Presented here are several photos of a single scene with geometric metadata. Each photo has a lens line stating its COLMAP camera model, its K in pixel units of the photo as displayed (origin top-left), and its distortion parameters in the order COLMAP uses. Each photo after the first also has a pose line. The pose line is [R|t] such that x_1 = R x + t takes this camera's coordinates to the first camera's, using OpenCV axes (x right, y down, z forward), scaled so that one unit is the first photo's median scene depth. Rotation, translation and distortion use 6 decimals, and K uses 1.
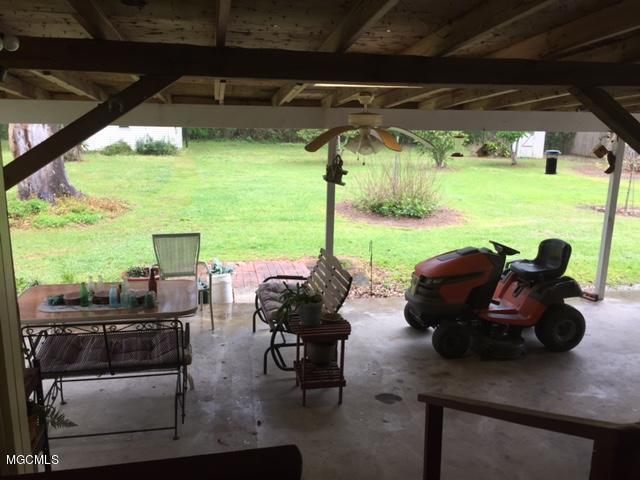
lens RADIAL K [[546.2, 0, 320.0], [0, 546.2, 240.0], [0, 0, 1]] dist [0.082827, -0.115150]
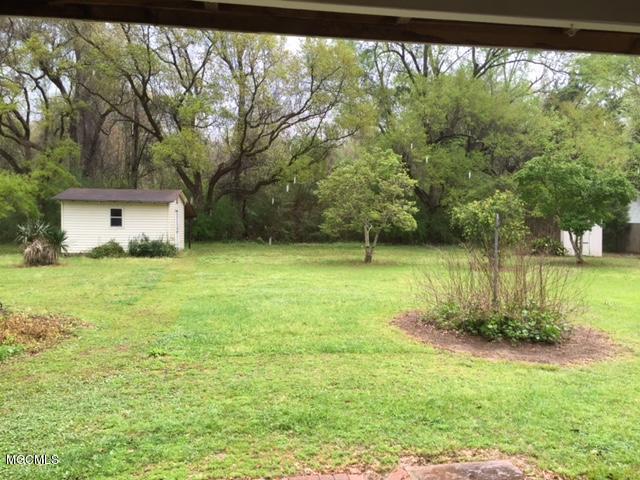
lens RADIAL K [[546.2, 0, 320.0], [0, 546.2, 240.0], [0, 0, 1]] dist [0.082827, -0.115150]
pose [[0.999862, -0.011878, -0.011652, -0.032333], [0.009472, 0.982065, -0.188307, -0.020685], [0.013679, 0.188170, 0.982041, 0.194965]]
